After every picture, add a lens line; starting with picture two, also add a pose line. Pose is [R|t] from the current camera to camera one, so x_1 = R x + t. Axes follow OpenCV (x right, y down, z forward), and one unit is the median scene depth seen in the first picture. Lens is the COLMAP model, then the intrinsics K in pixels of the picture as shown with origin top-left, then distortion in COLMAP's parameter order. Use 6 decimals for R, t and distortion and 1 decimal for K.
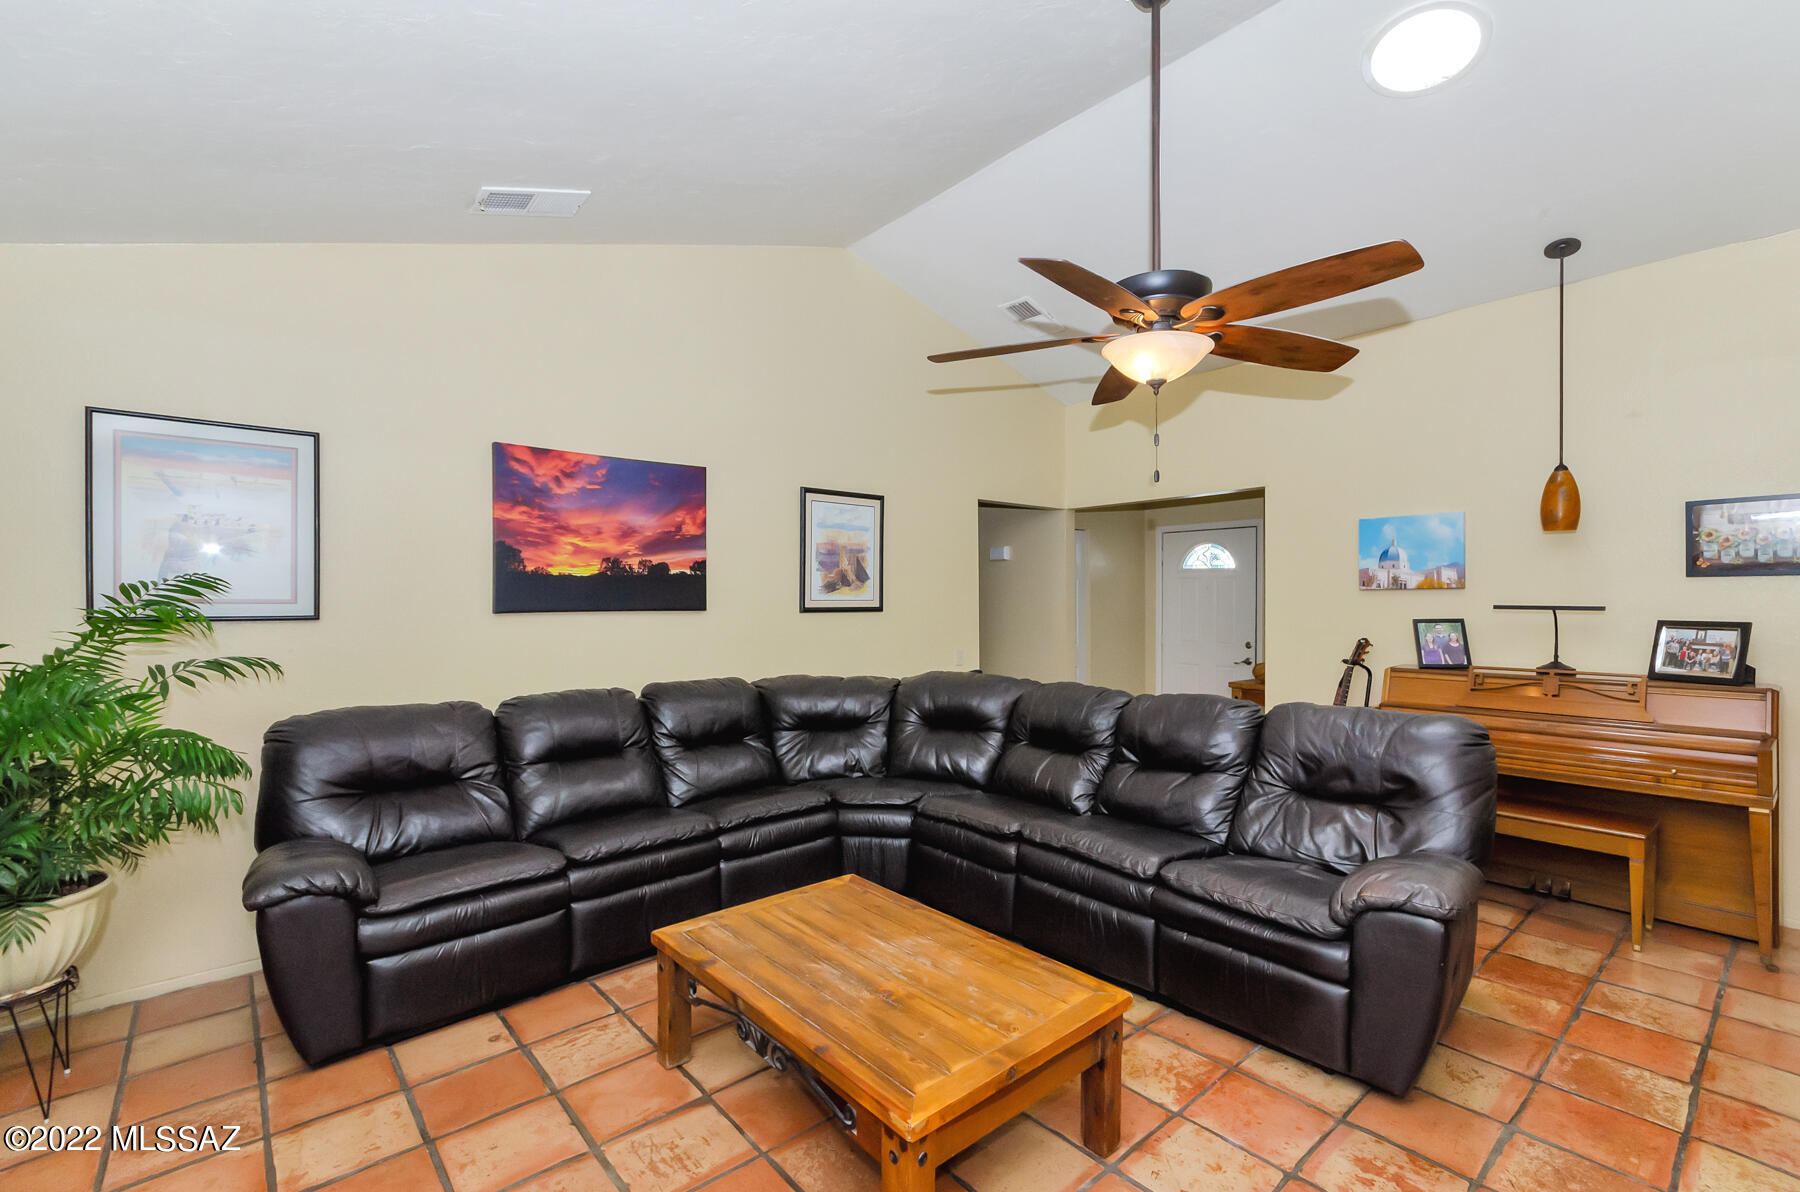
lens RADIAL K [[784.4, 0, 899.0], [0, 784.4, 601.0], [0, 0, 1]] dist [0.003685, 0.000207]
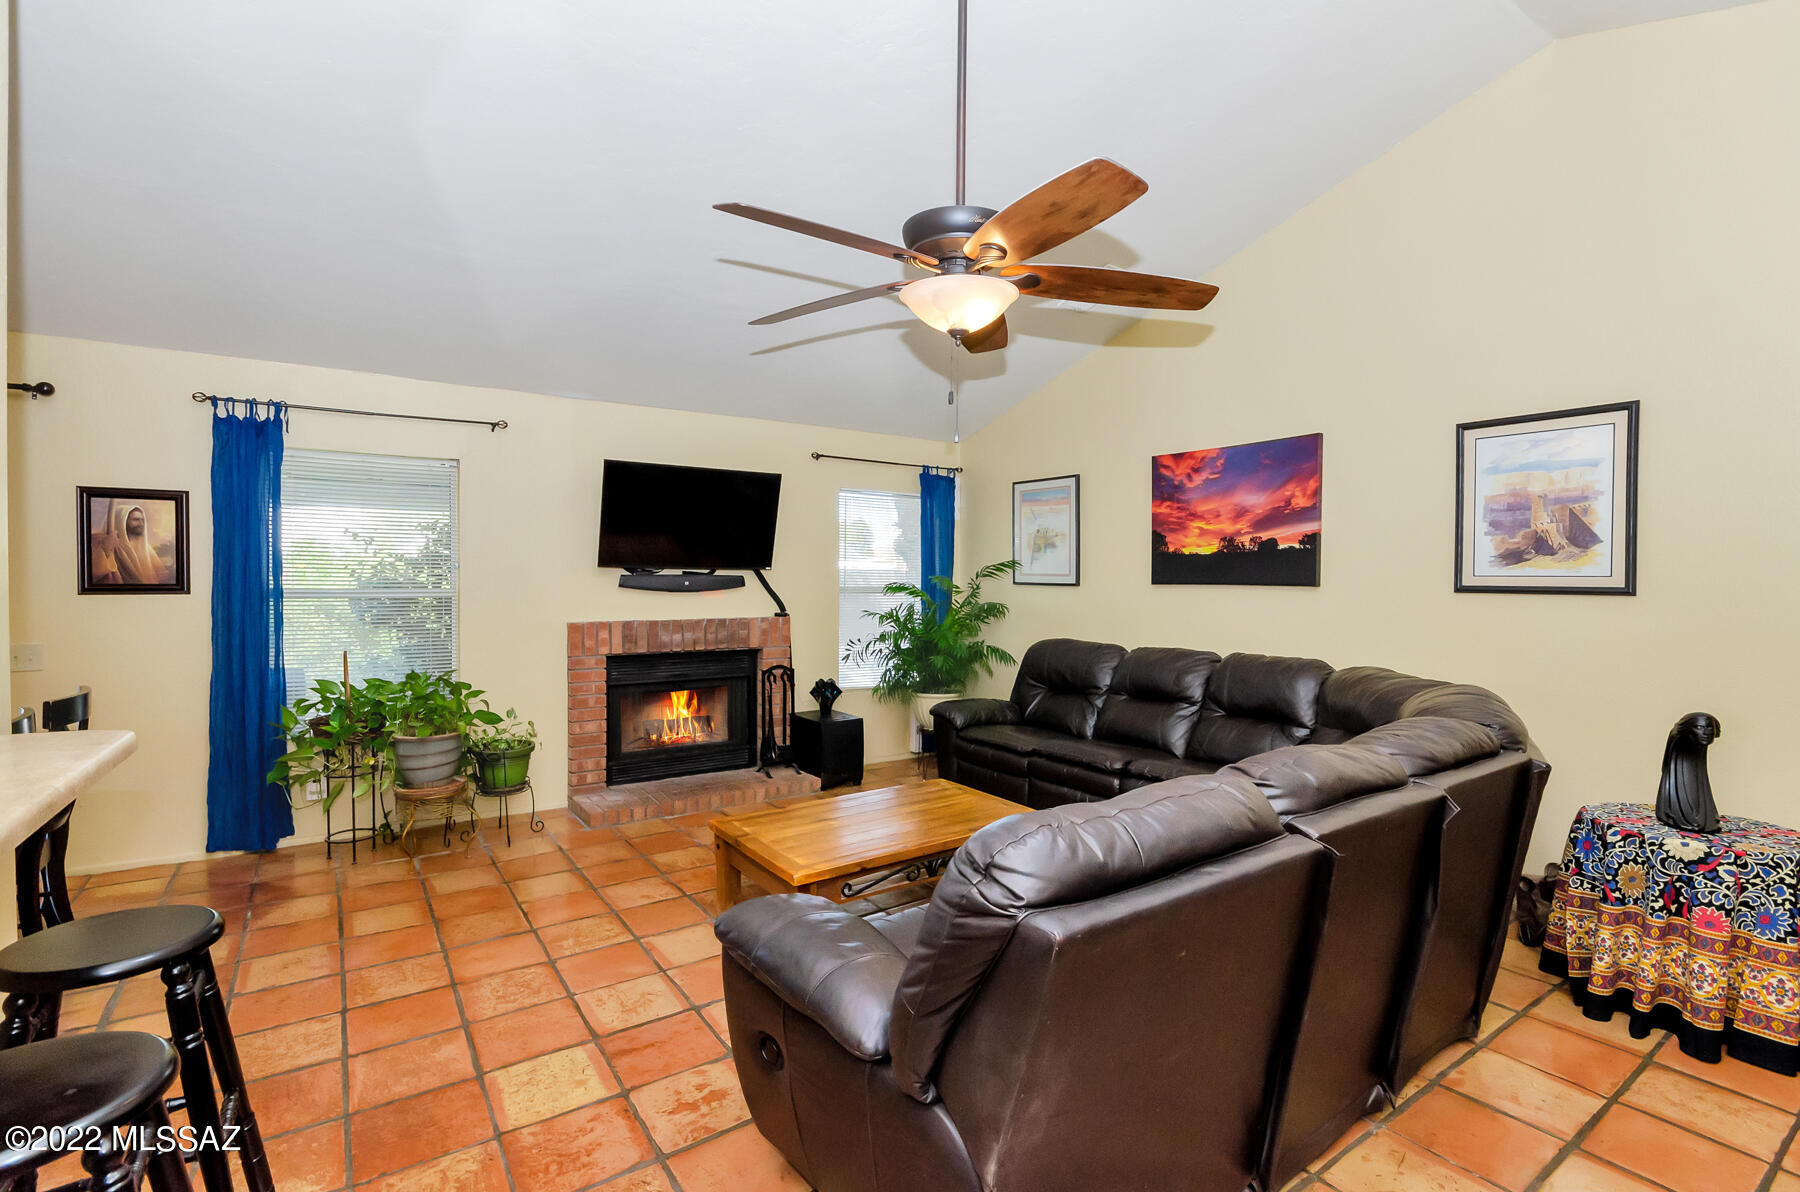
lens RADIAL K [[818.2, 0, 904.9], [0, 818.2, 590.4], [0, 0, 1]] dist [-0.005933, -0.000253]
pose [[-0.101497, 0.015573, -0.994714, 0.806869], [-0.009885, 0.999812, 0.016661, 0.006006], [0.994787, 0.011524, -0.101324, 0.634995]]
